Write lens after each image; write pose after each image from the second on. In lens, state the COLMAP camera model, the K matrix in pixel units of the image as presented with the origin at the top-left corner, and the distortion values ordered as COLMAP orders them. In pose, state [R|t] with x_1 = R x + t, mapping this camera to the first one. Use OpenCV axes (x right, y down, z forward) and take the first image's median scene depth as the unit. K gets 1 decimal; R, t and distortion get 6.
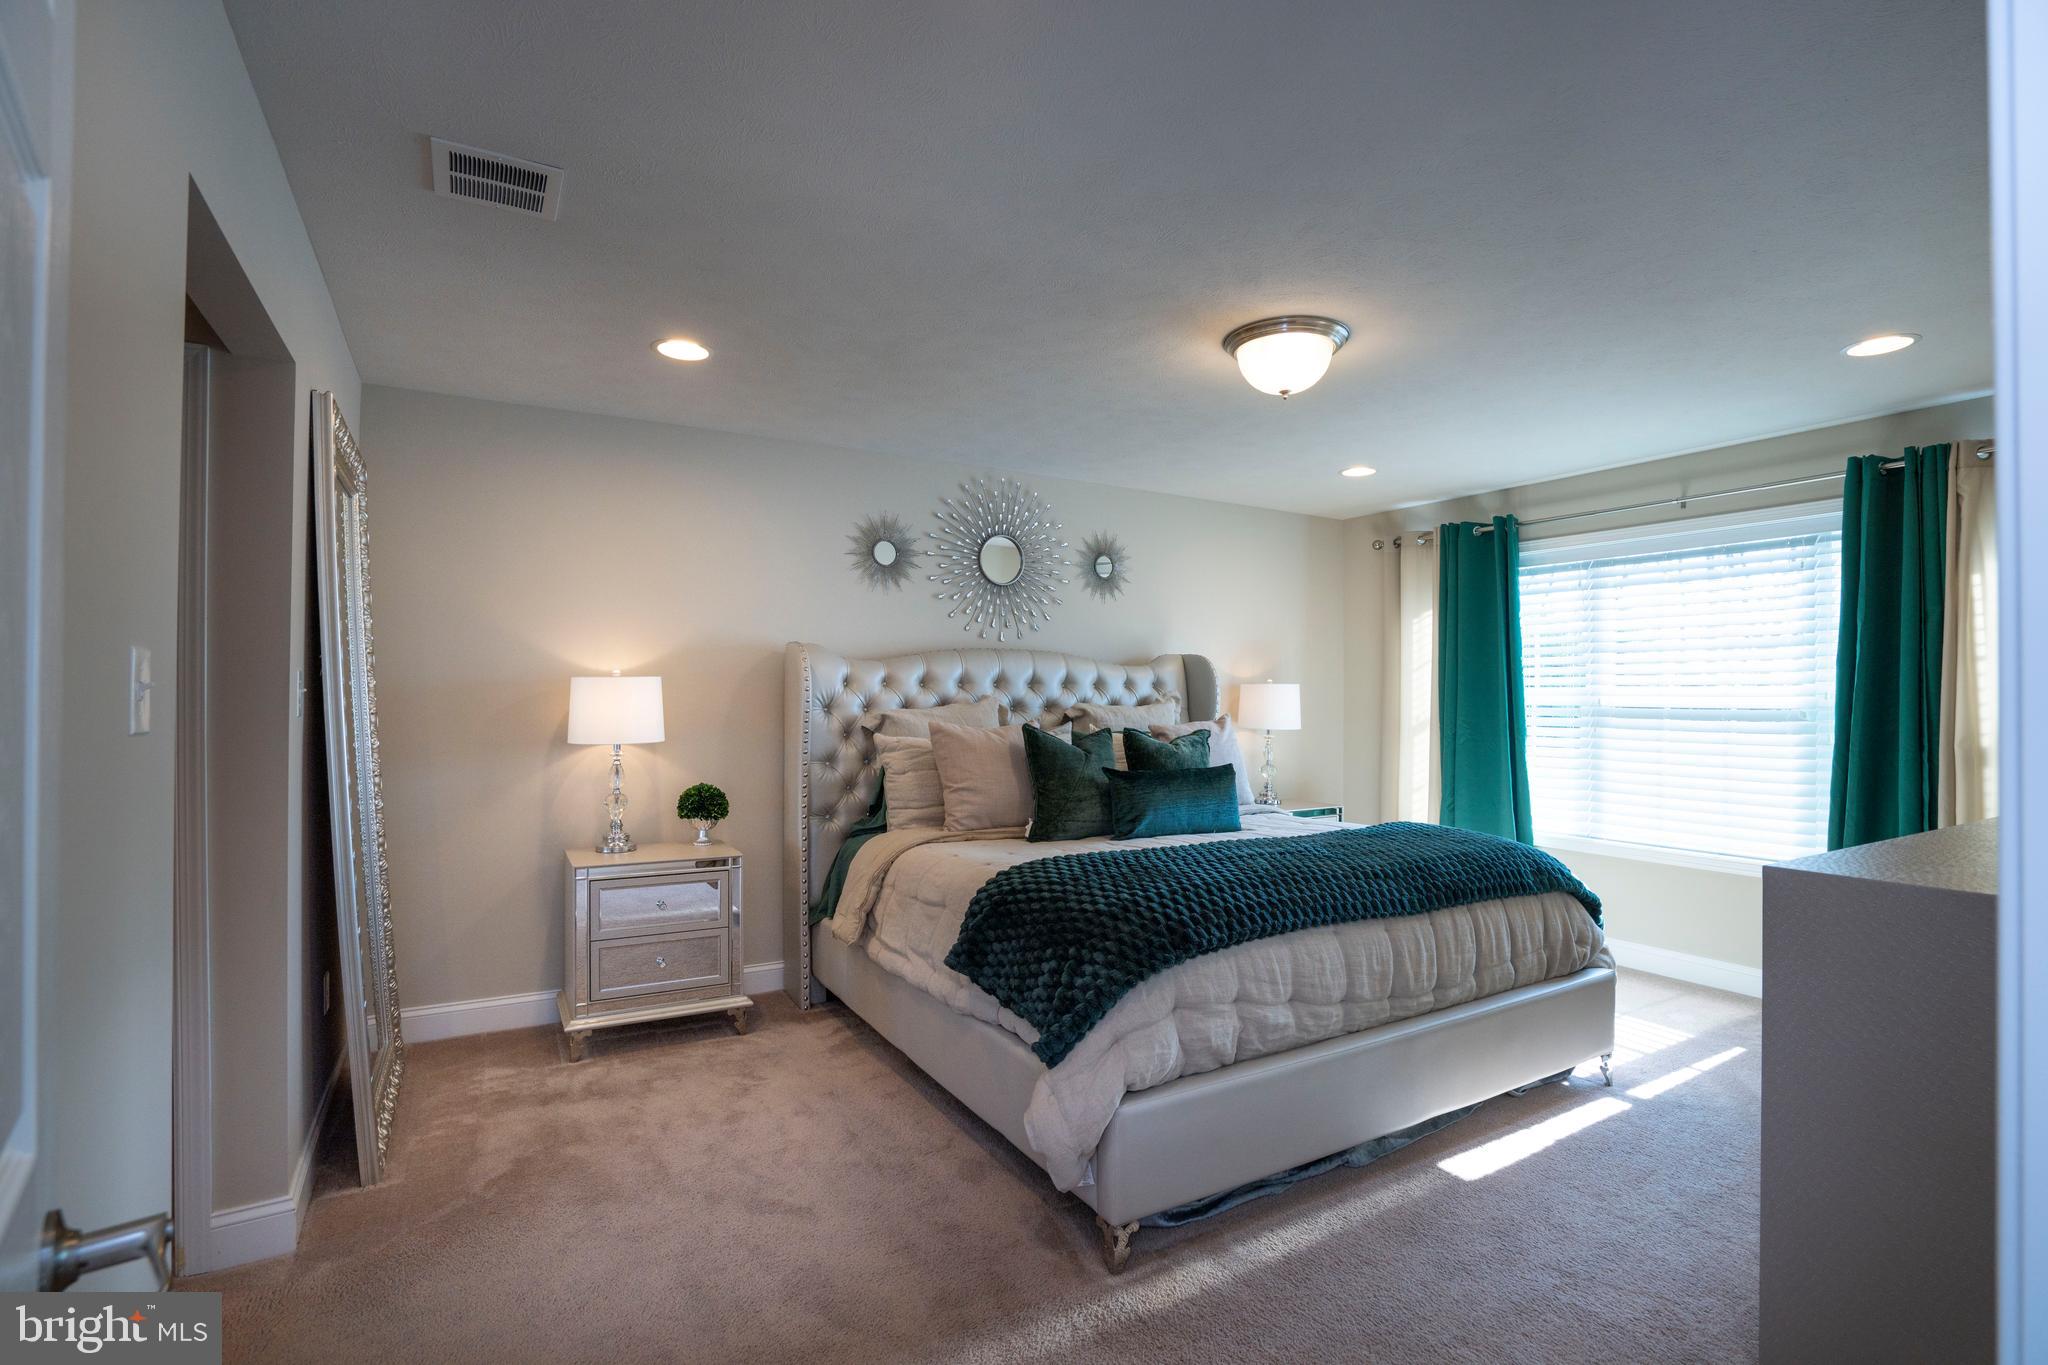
lens RADIAL K [[945.8, 0, 1019.8], [0, 945.8, 686.3], [0, 0, 1]] dist [-0.061696, 0.025952]
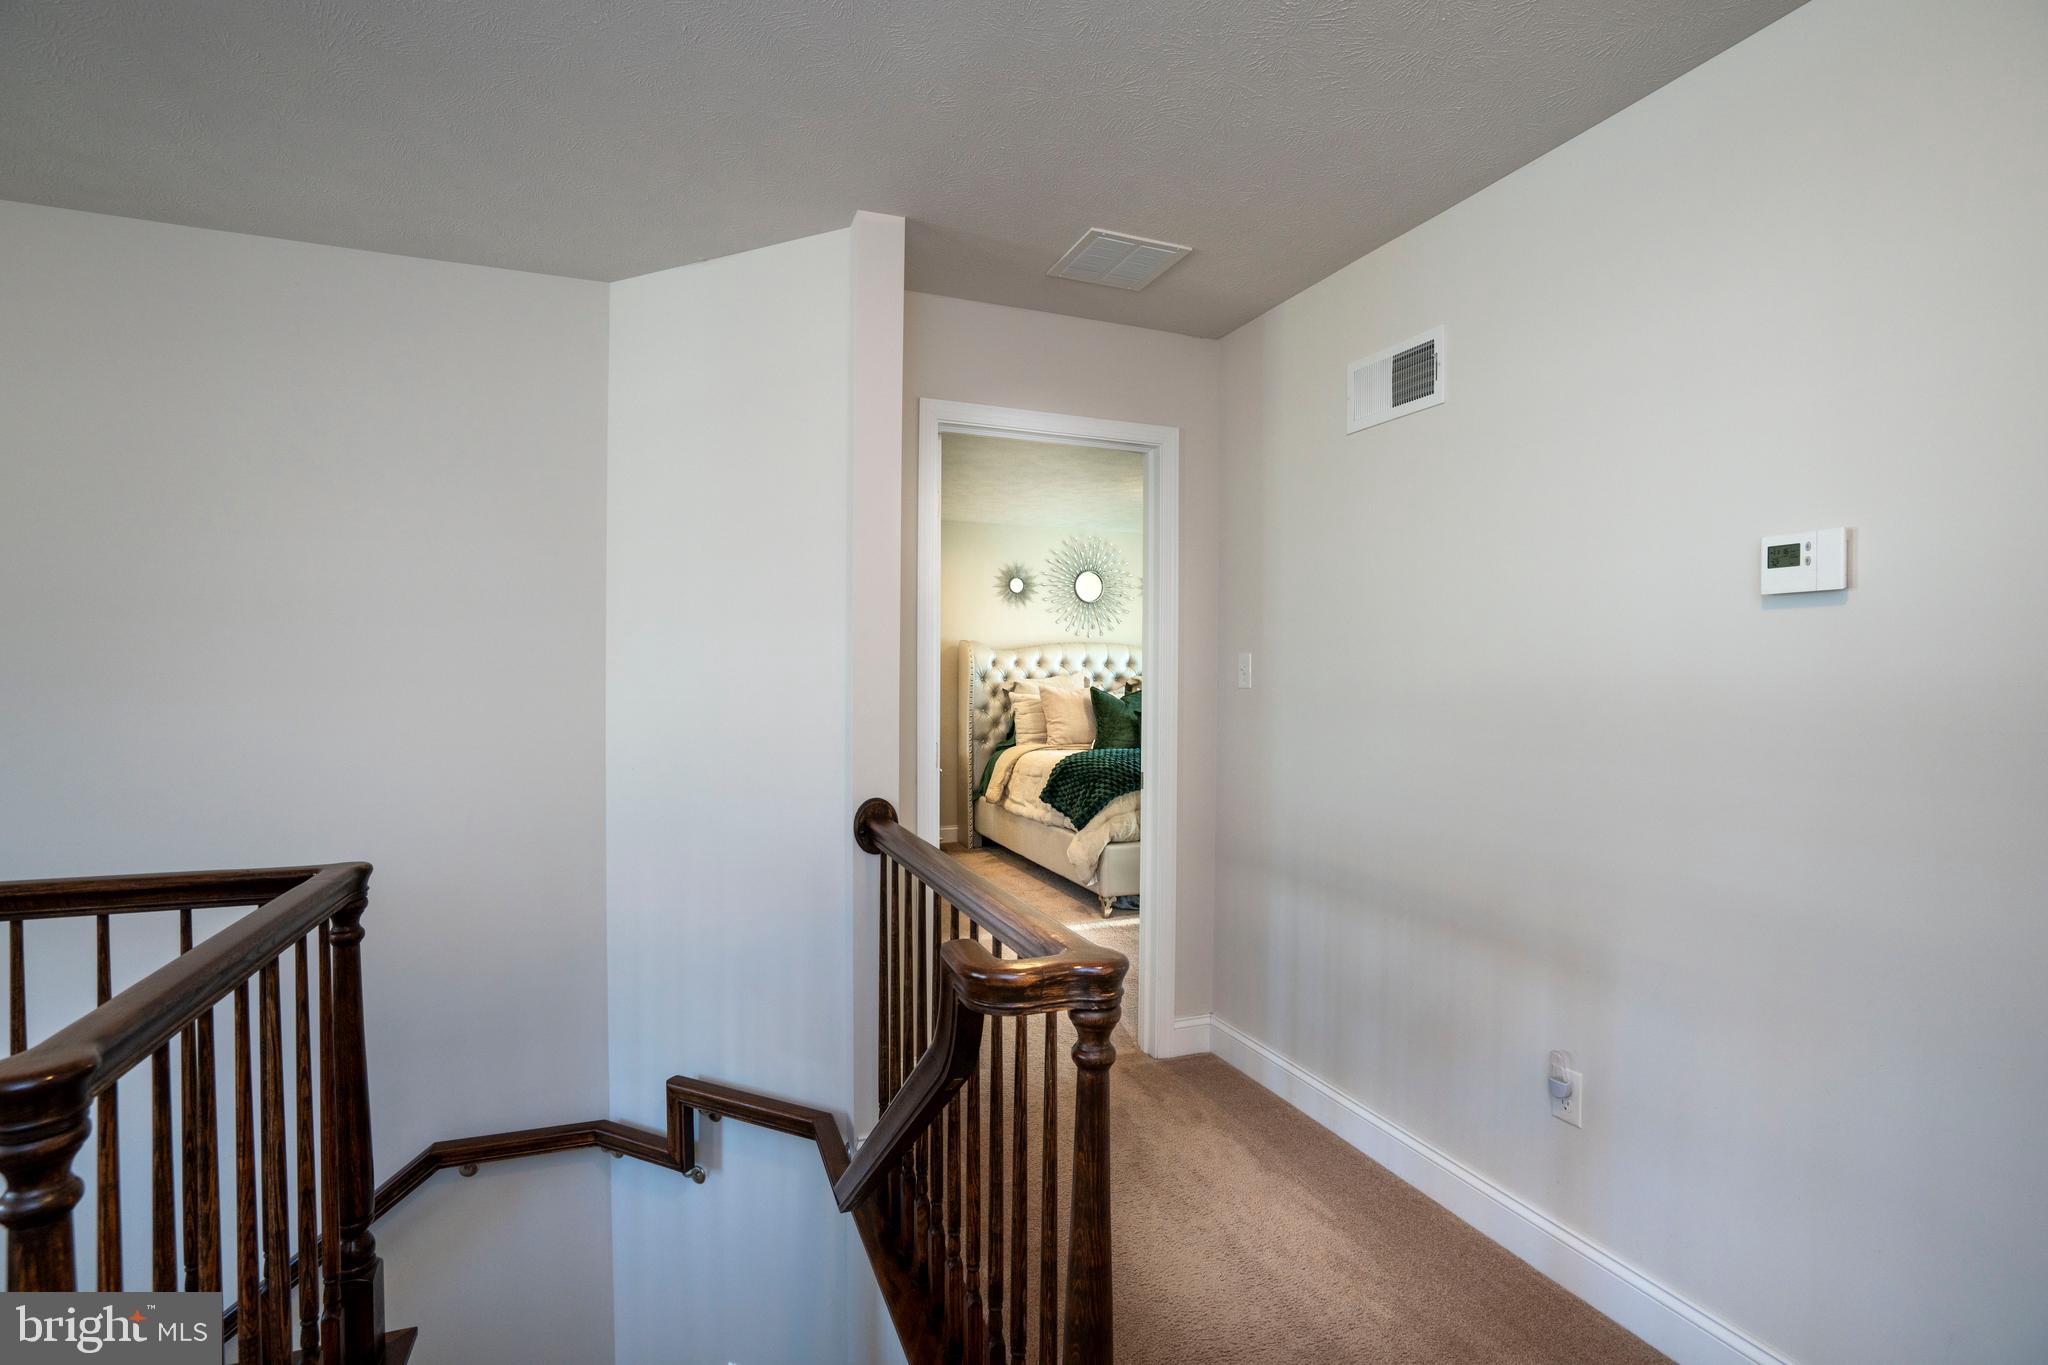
lens RADIAL K [[945.8, 0, 1019.8], [0, 945.8, 686.3], [0, 0, 1]] dist [-0.061696, 0.025952]
pose [[0.987769, 0.003573, -0.155886, 0.133275], [0.000338, 0.999686, 0.025060, -0.005471], [0.155926, -0.024806, 0.987457, -0.703602]]
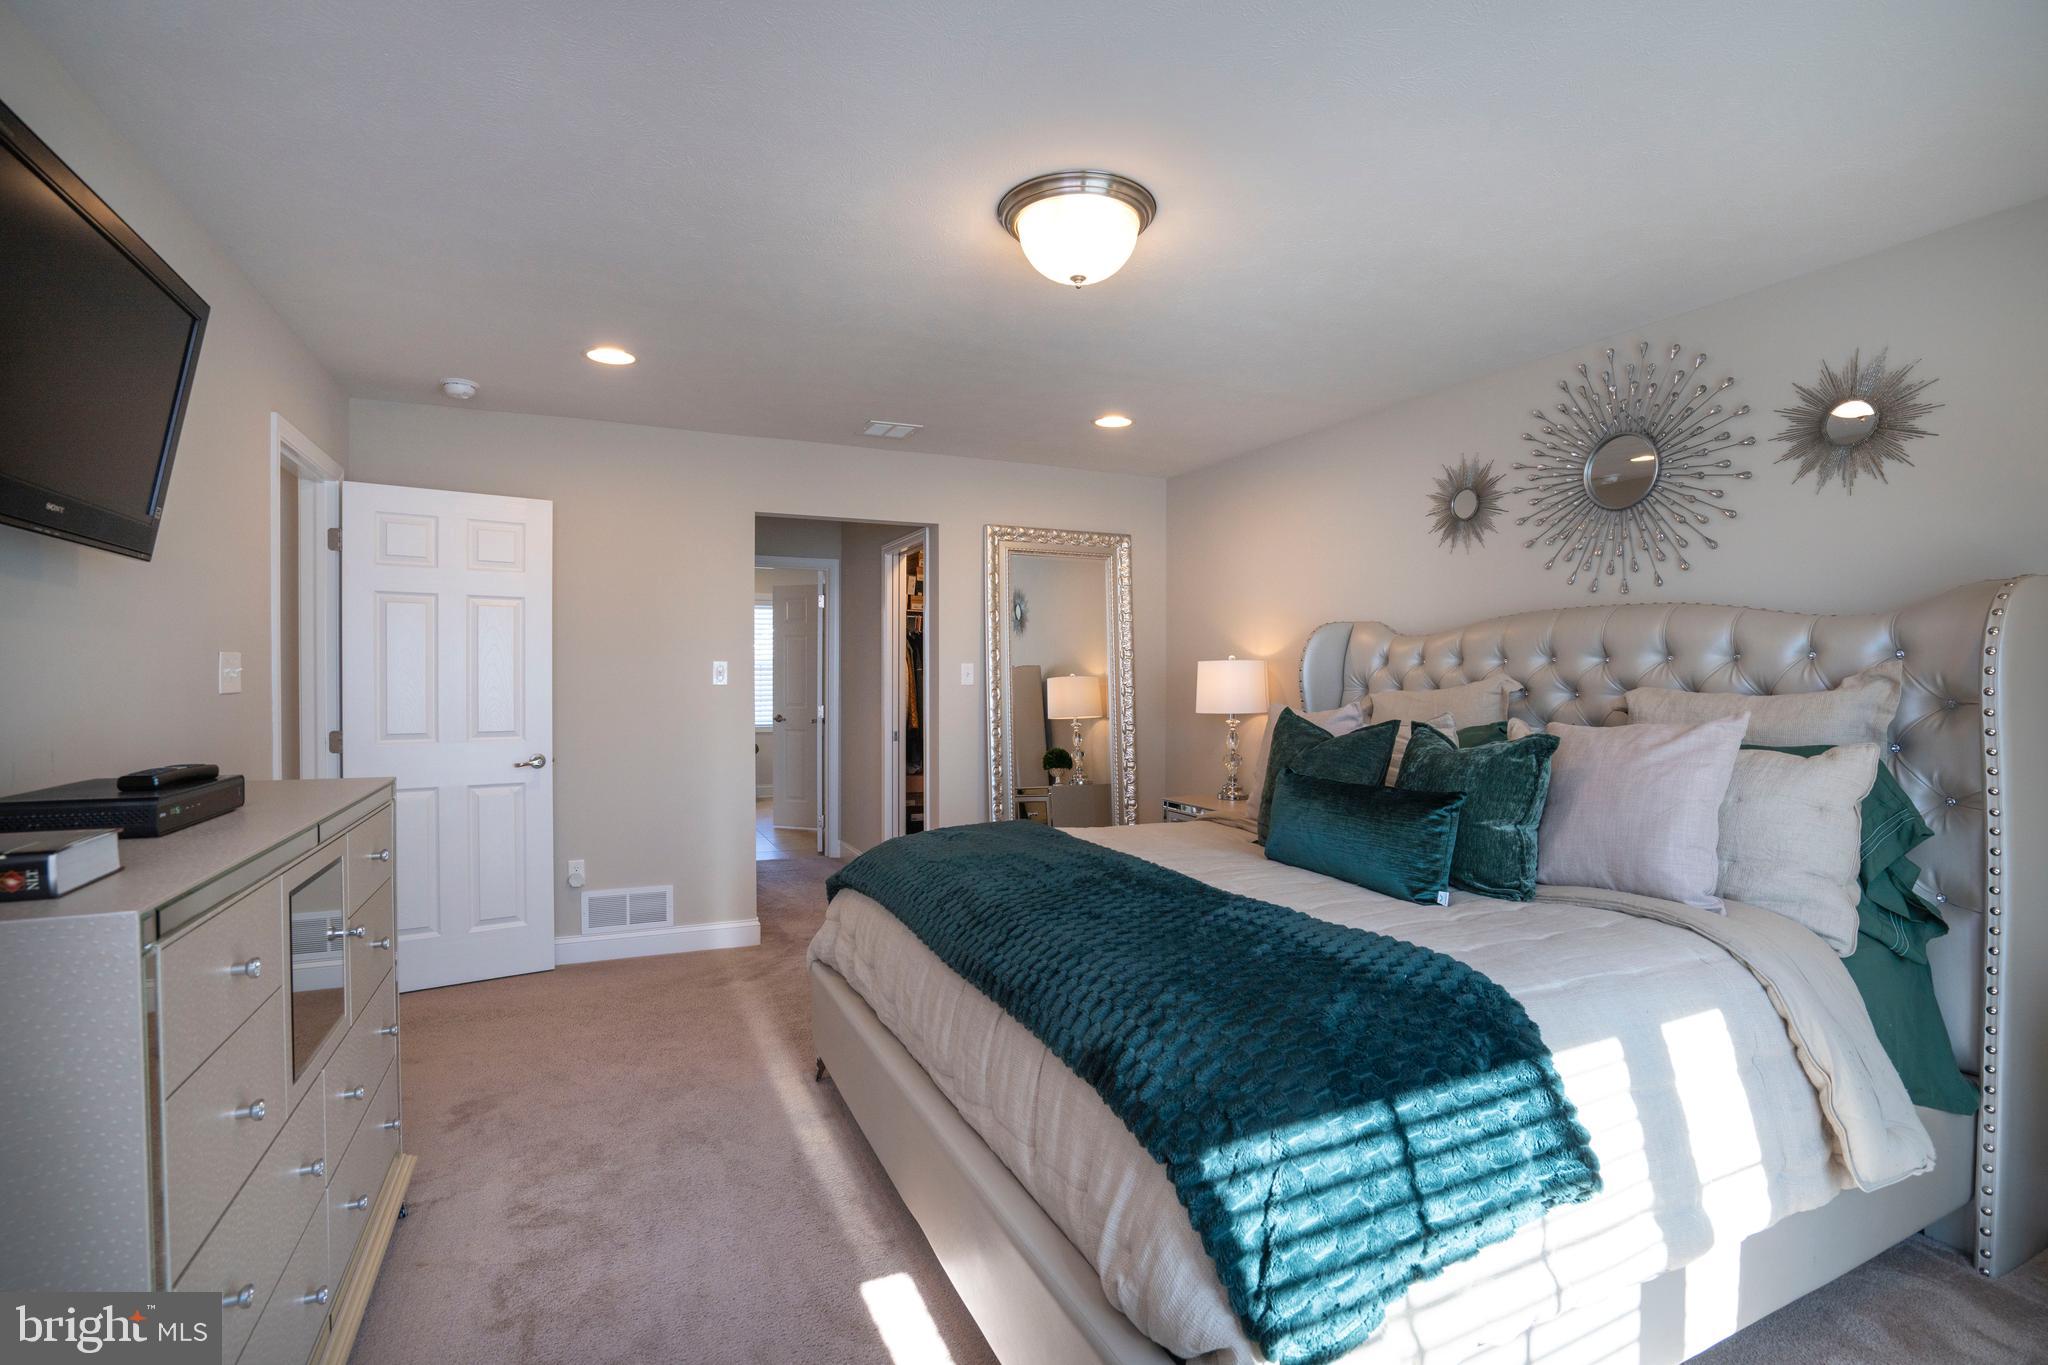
lens RADIAL K [[945.8, 0, 1019.8], [0, 945.8, 686.3], [0, 0, 1]] dist [-0.061696, 0.025952]
pose [[-0.099725, 0.009634, -0.994968, 0.778079], [0.006337, 0.999939, 0.009047, 0.010743], [0.994995, -0.005403, -0.099780, 0.746056]]
